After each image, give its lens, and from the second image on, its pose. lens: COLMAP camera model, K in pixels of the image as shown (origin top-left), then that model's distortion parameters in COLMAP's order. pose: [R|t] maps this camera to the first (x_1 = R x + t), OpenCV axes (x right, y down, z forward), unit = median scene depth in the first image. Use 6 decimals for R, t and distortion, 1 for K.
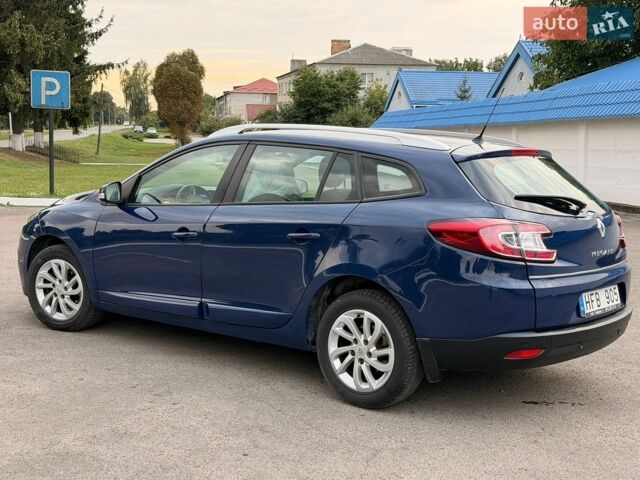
lens RADIAL K [[863.8, 0, 320.0], [0, 863.8, 240.0], [0, 0, 1]] dist [0.176438, -0.345304]
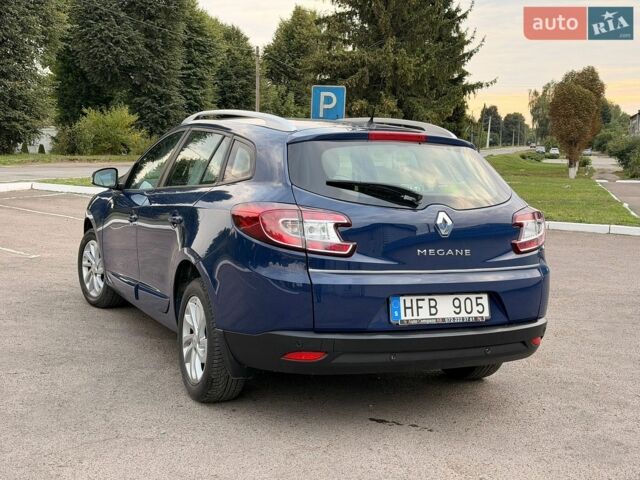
lens RADIAL K [[863.8, 0, 320.0], [0, 863.8, 240.0], [0, 0, 1]] dist [0.176438, -0.345304]
pose [[0.900859, 0.054562, -0.430670, 0.556120], [-0.064562, 0.997876, -0.008626, 0.016697], [0.429285, 0.035576, 0.902468, 0.182375]]
